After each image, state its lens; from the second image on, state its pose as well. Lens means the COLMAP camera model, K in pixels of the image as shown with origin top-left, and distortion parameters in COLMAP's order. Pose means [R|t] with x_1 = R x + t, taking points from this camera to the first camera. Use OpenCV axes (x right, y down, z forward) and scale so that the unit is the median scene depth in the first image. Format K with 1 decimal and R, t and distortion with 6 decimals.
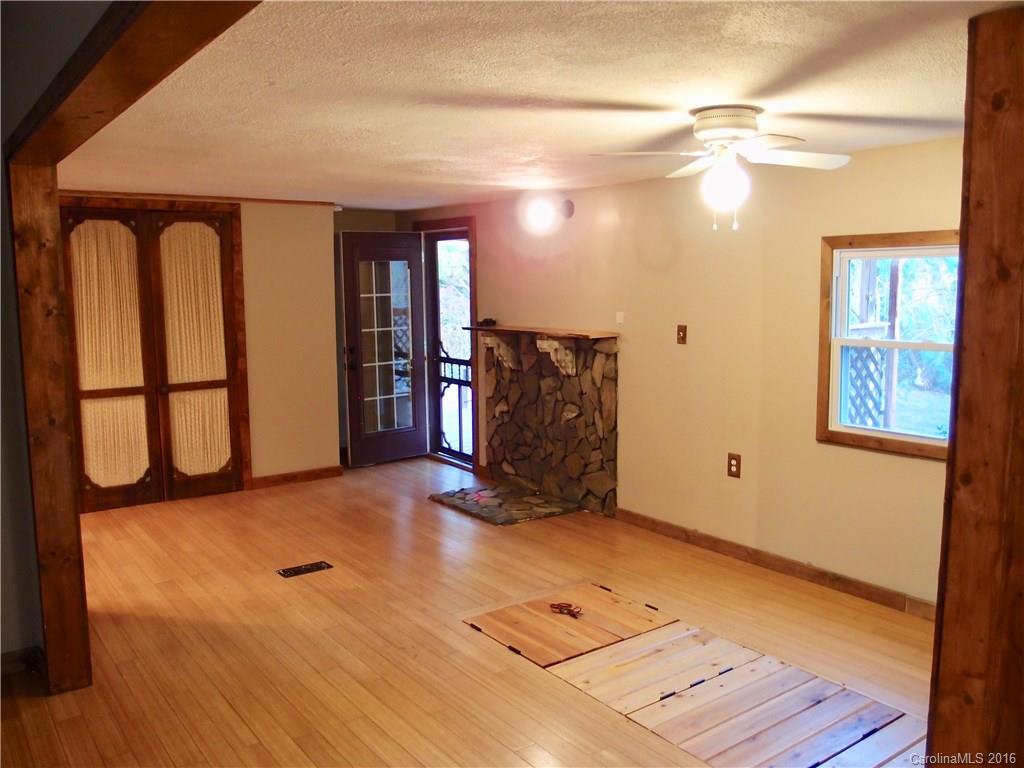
lens RADIAL K [[841.7, 0, 512.0], [0, 841.7, 384.0], [0, 0, 1]] dist [-0.057154, 0.019844]
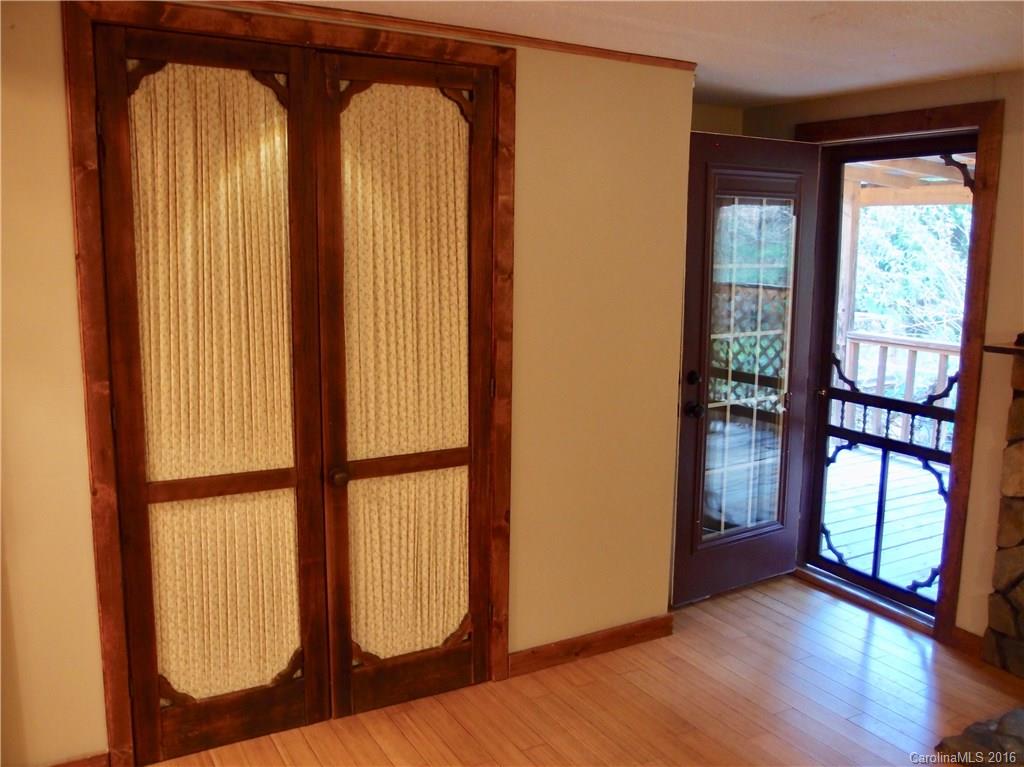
lens RADIAL K [[875.2, 0, 512.0], [0, 875.2, 383.5], [0, 0, 1]] dist [-0.047842, 0.007721]
pose [[0.992935, 0.036079, -0.113042, -0.276522], [-0.032593, 0.998939, 0.032540, -0.057947], [0.114096, -0.028625, 0.993057, 0.558393]]
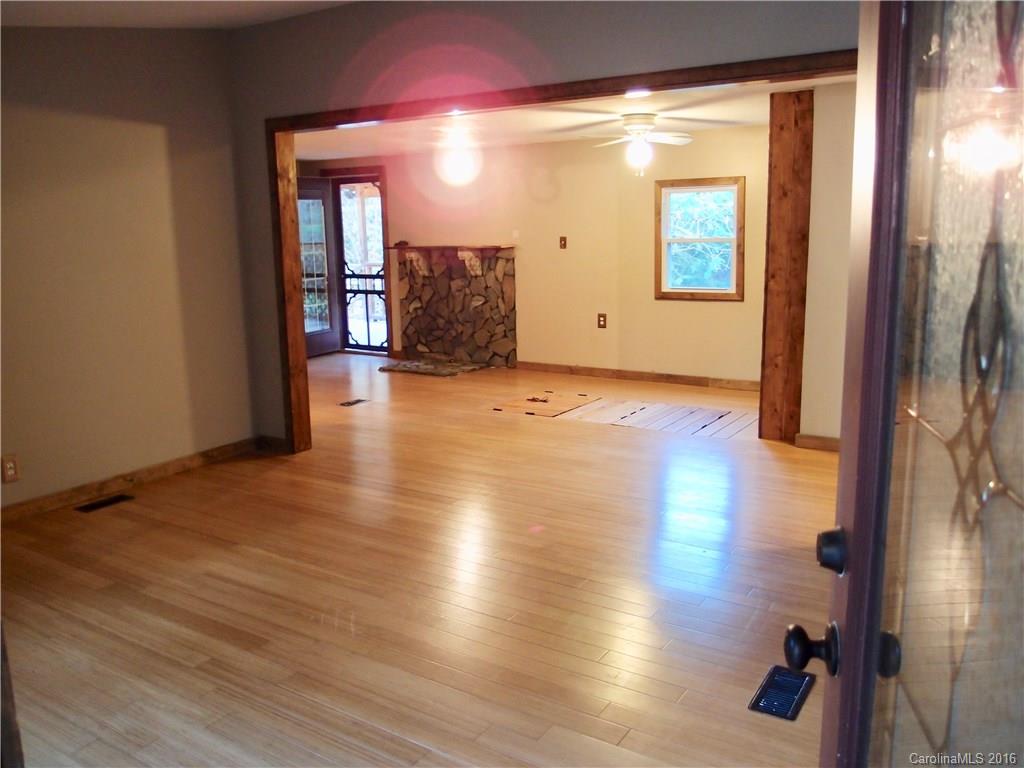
lens RADIAL K [[841.7, 0, 512.0], [0, 841.7, 384.0], [0, 0, 1]] dist [-0.057154, 0.019844]
pose [[0.935633, -0.077434, 0.344377, -0.381321], [0.056415, 0.995904, 0.070659, 0.074931], [-0.348438, -0.046683, 0.936169, -0.390655]]
